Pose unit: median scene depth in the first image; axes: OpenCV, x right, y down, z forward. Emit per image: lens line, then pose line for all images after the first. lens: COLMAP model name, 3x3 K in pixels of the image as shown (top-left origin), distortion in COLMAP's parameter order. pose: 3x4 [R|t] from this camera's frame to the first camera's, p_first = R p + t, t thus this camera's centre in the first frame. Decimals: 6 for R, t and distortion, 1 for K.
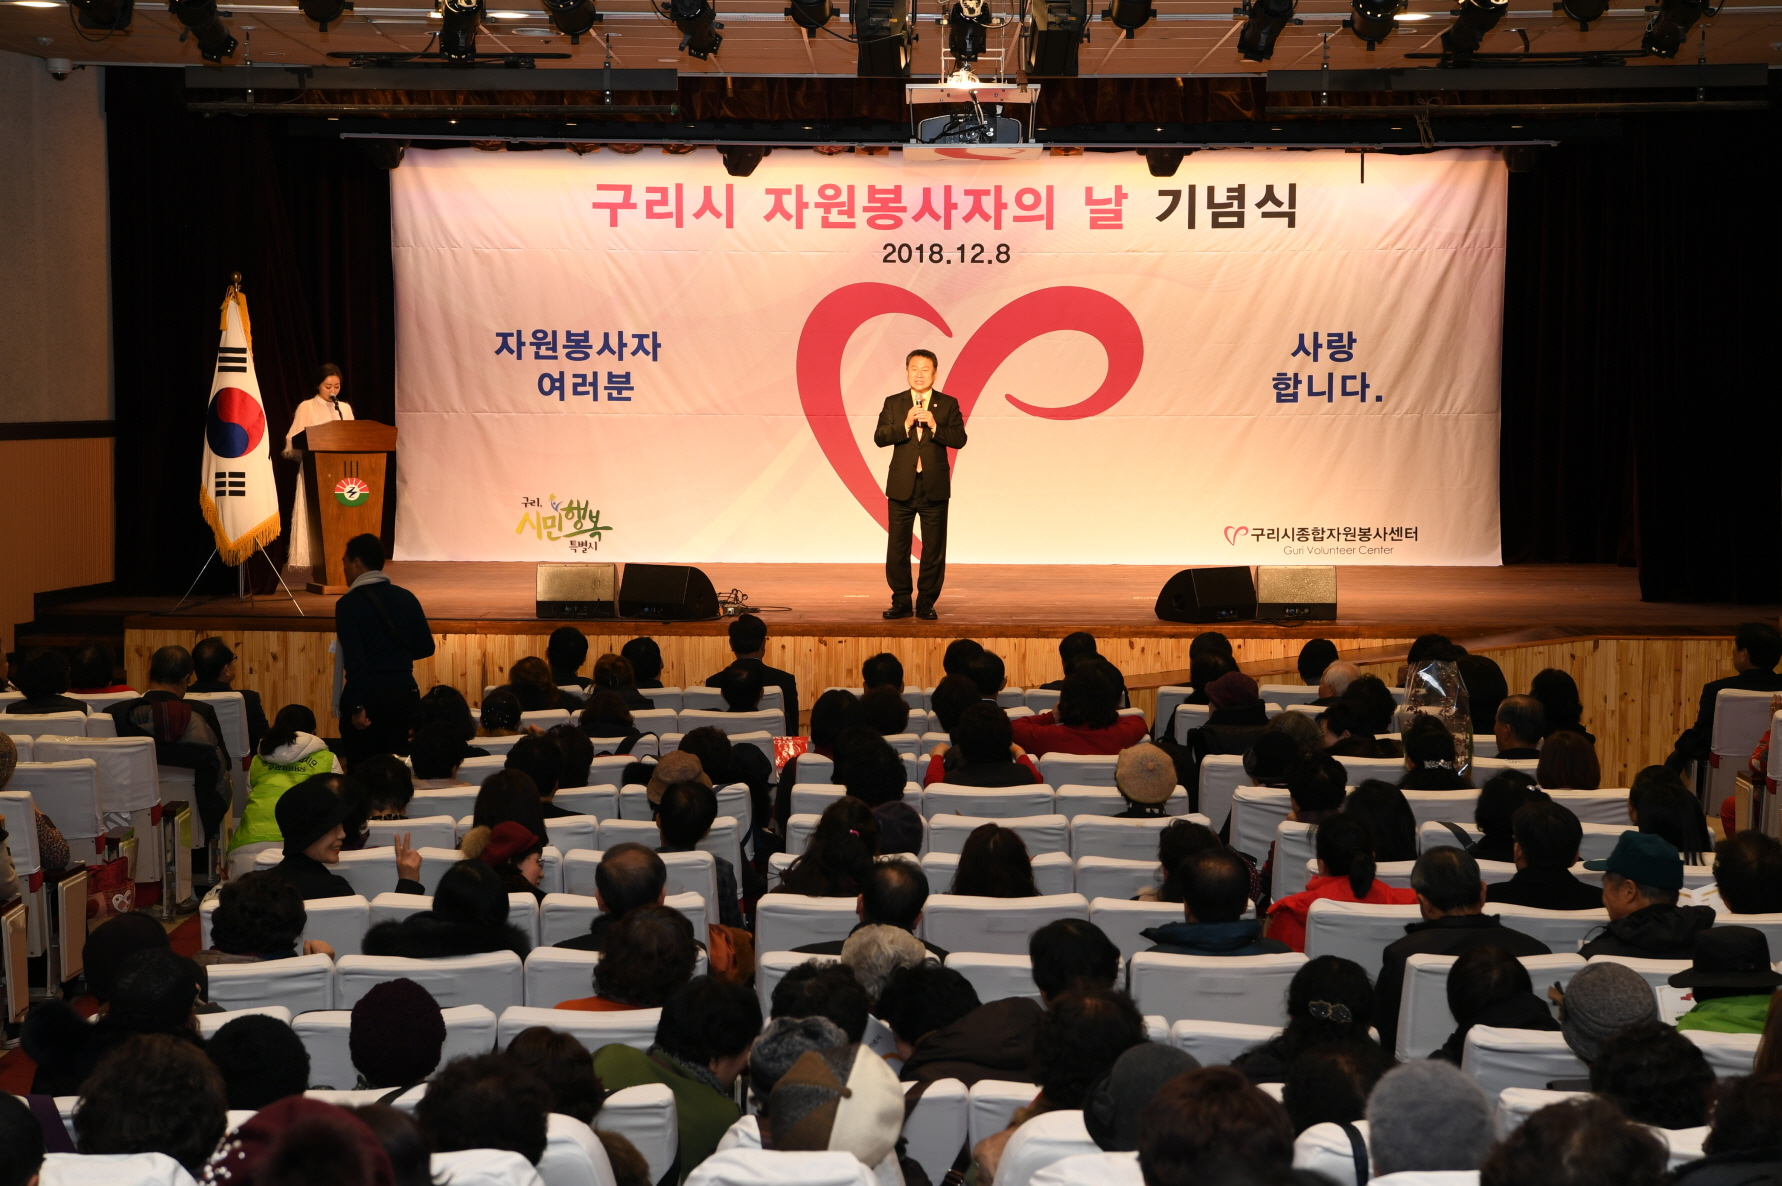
lens RADIAL K [[3358.1, 0, 888.6], [0, 3358.1, 592.5], [0, 0, 1]] dist [0.307639, 0.000000]
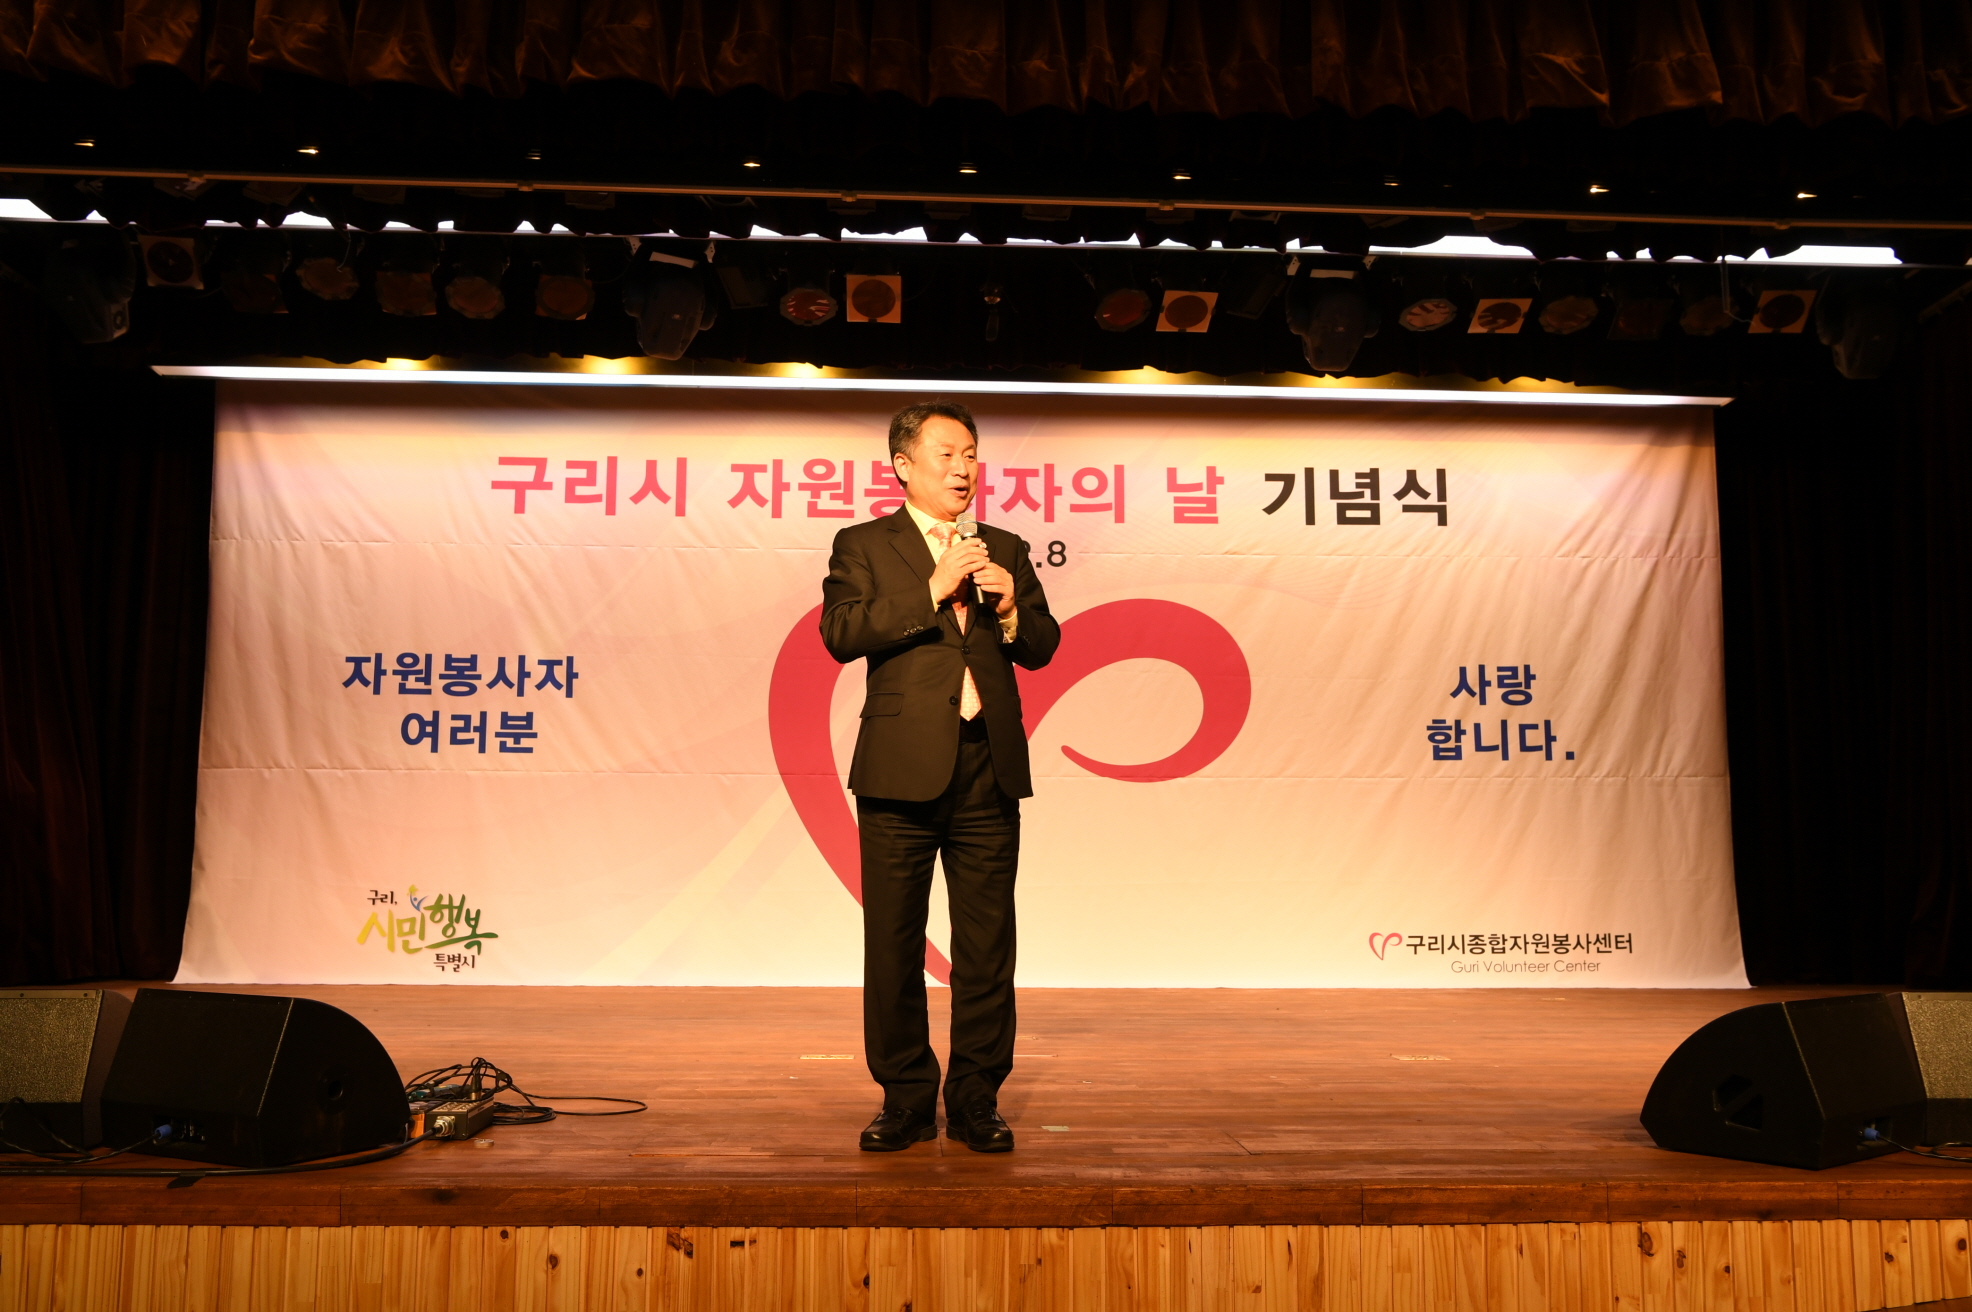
lens RADIAL K [[1709.0, 0, 985.3], [0, 1709.0, 654.9], [0, 0, 1]] dist [-0.034554, 0.053921]
pose [[0.998734, 0.007920, 0.049679, 0.000361], [0.002112, 0.980055, -0.198714, -0.005828], [-0.050262, 0.198567, 0.978798, 0.643780]]
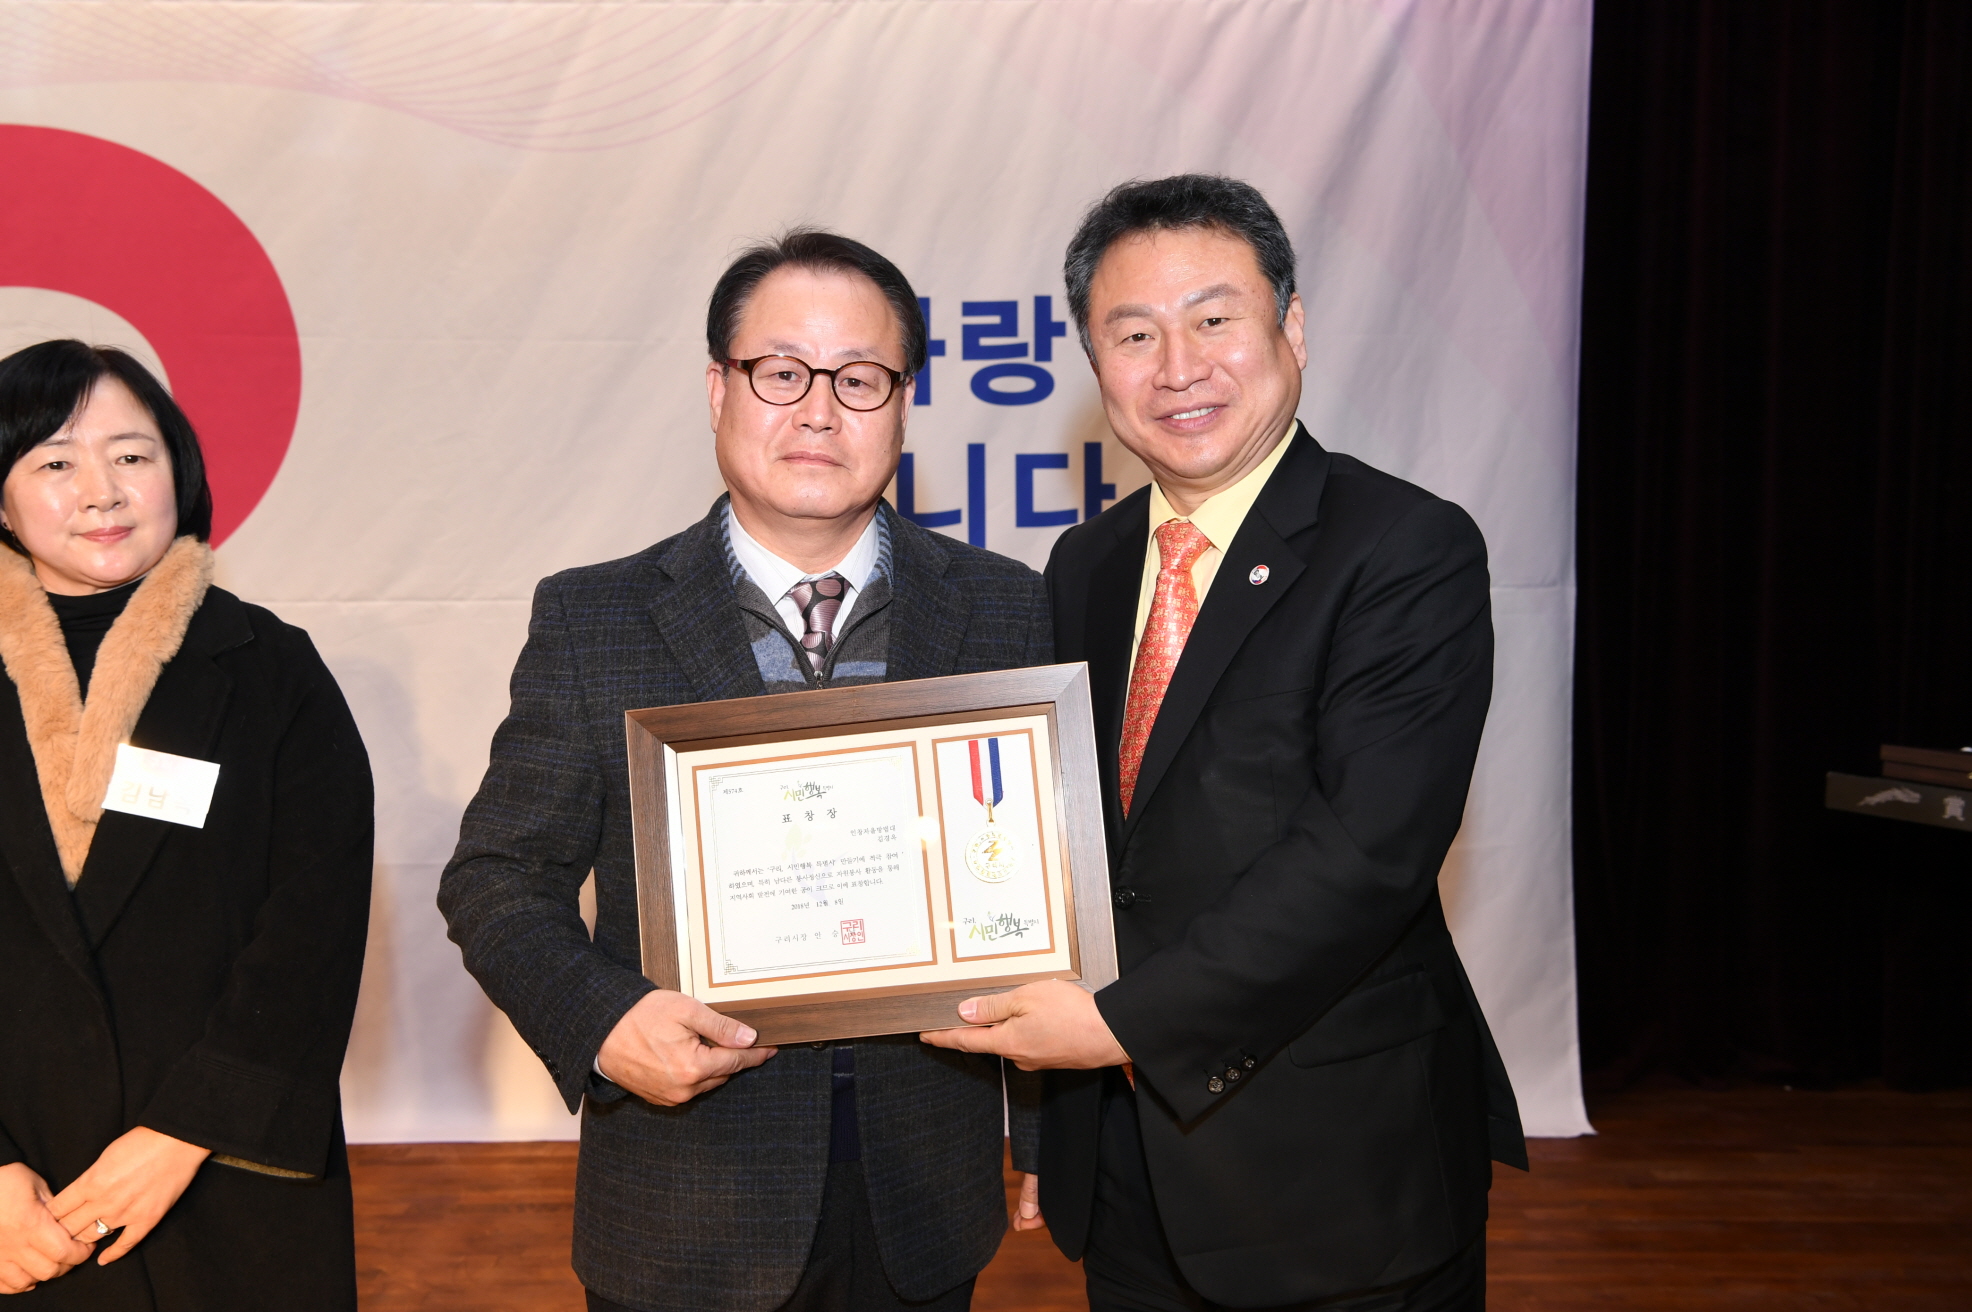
lens RADIAL K [[2242.6, 0, 966.5], [0, 2242.6, 656.3], [0, 0, 1]] dist [0.079253, 0.000000]
pose [[0.999889, -0.008332, 0.012340, 0.127850], [0.008316, 0.999965, 0.001356, -0.047820], [-0.012351, -0.001253, 0.999923, 0.816134]]
